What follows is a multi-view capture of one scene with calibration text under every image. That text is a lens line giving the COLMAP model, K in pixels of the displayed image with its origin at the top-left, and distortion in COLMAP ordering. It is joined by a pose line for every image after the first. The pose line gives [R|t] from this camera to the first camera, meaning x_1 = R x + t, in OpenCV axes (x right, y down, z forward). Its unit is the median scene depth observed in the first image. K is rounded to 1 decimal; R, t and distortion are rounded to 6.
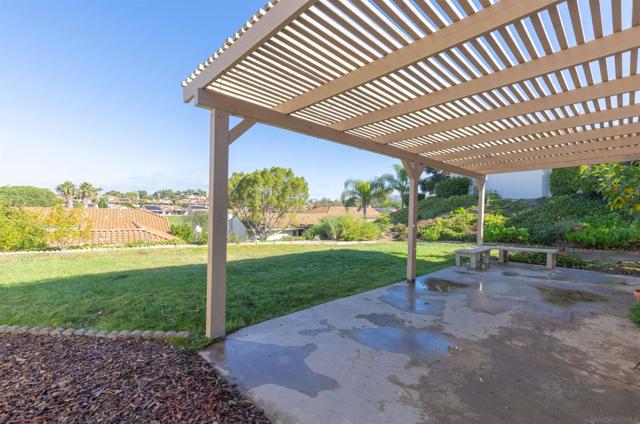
lens RADIAL K [[288.7, 0, 320.0], [0, 288.7, 212.0], [0, 0, 1]] dist [0.003262, 0.000066]
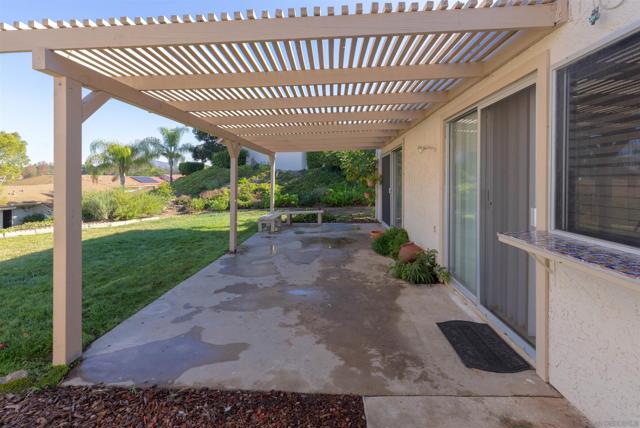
lens RADIAL K [[302.6, 0, 317.7], [0, 302.6, 182.9], [0, 0, 1]] dist [0.000115, -0.000248]
pose [[0.729764, -0.025396, 0.683227, -0.161850], [0.016537, 0.999673, 0.019494, -0.026006], [-0.683499, -0.002927, 0.729946, -0.031651]]
